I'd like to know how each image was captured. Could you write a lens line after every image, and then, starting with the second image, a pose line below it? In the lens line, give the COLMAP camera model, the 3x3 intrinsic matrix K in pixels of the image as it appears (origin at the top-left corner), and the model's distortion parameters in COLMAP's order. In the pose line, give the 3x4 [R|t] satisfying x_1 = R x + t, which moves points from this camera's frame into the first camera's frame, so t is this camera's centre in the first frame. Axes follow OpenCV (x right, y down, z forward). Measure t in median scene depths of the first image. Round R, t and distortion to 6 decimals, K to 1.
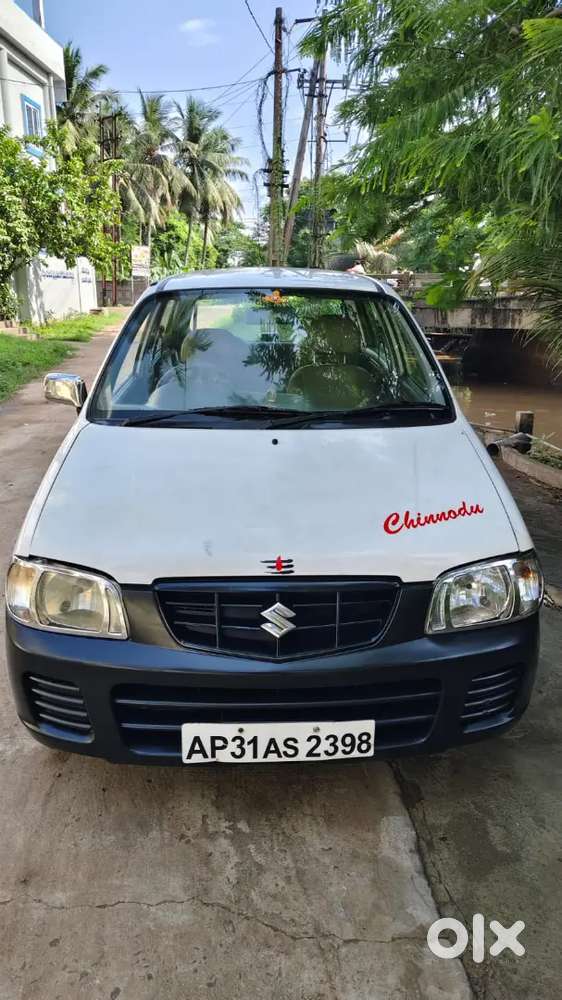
lens RADIAL K [[700.1, 0, 305.7], [0, 700.1, 492.3], [0, 0, 1]] dist [0.045577, -0.044084]
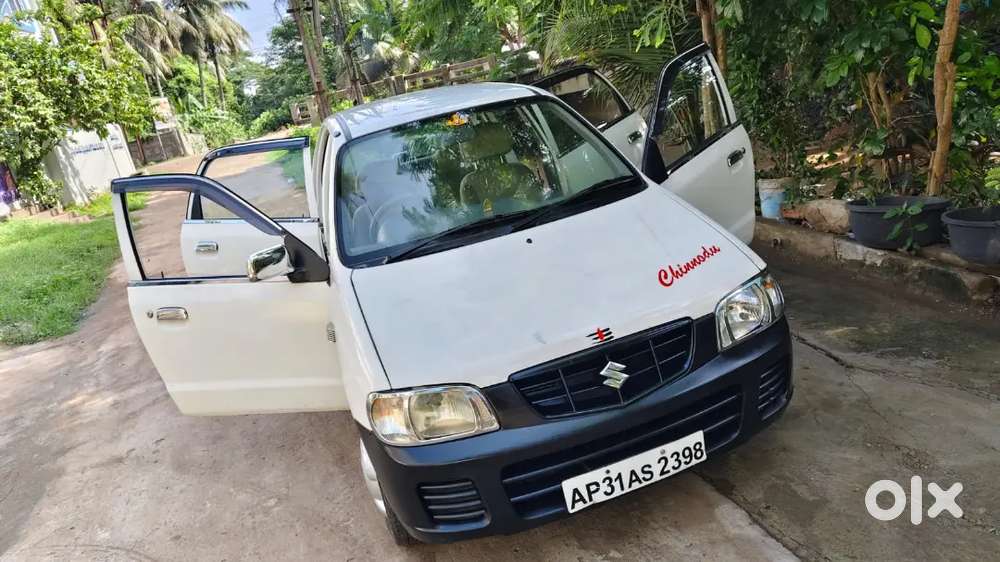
lens RADIAL K [[700.1, 0, 508.6], [0, 700.1, 274.3], [0, 0, 1]] dist [0.045577, -0.044084]
pose [[0.945498, -0.273020, 0.177464, -0.344824], [0.275277, 0.961287, 0.012262, -0.048456], [-0.173942, 0.037258, 0.984051, -0.166787]]
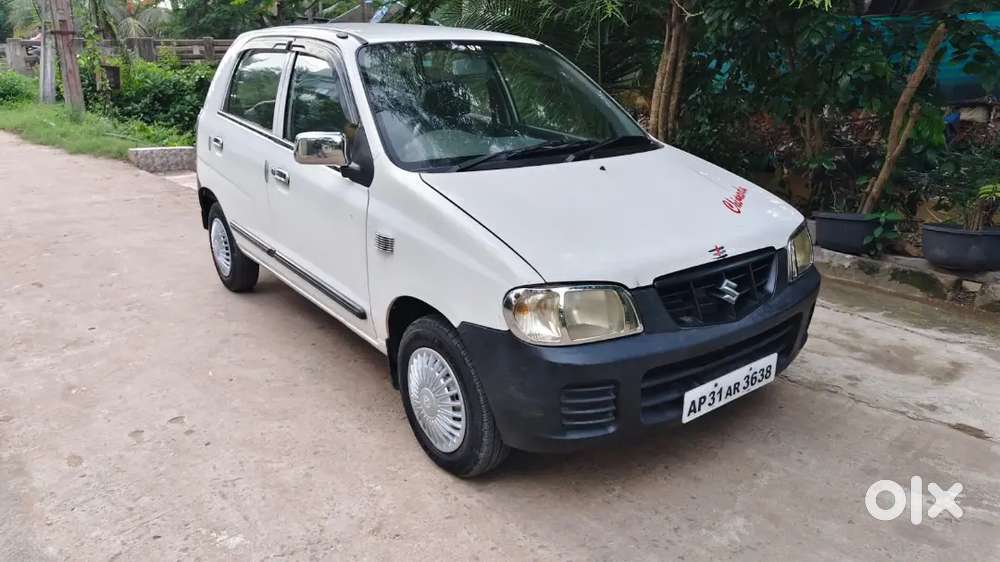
lens RADIAL K [[700.1, 0, 505.0], [0, 700.1, 289.2], [0, 0, 1]] dist [0.045577, -0.044084]
pose [[0.817872, -0.189056, 0.543455, -0.971679], [0.171530, 0.981647, 0.083349, -0.001586], [-0.549238, 0.025050, 0.835290, 0.128094]]
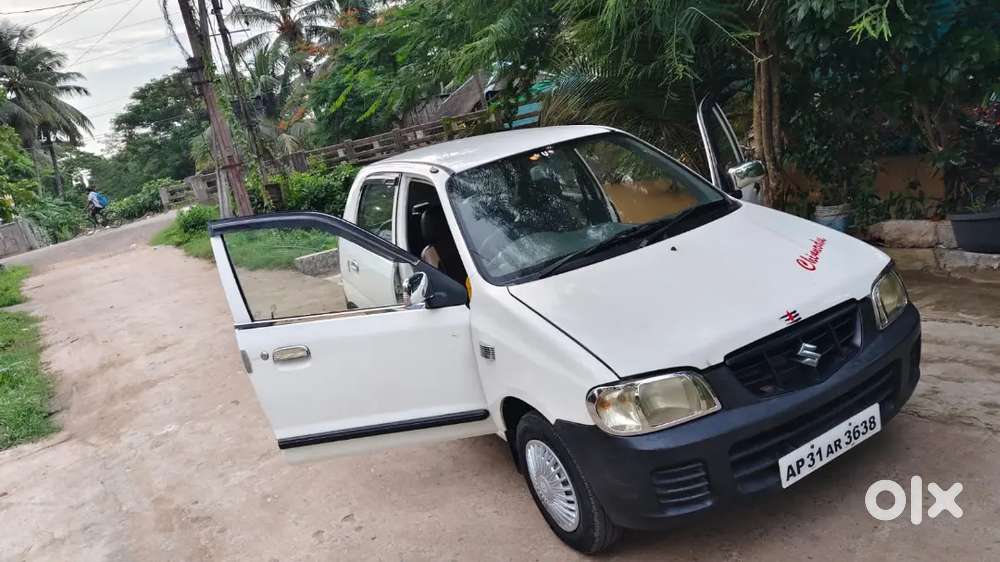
lens RADIAL K [[700.1, 0, 499.5], [0, 700.1, 288.7], [0, 0, 1]] dist [0.045577, -0.044084]
pose [[0.881478, -0.305073, 0.360455, -0.906922], [0.335399, 0.941793, -0.023112, -0.093567], [-0.332423, 0.141269, 0.932490, -0.073203]]
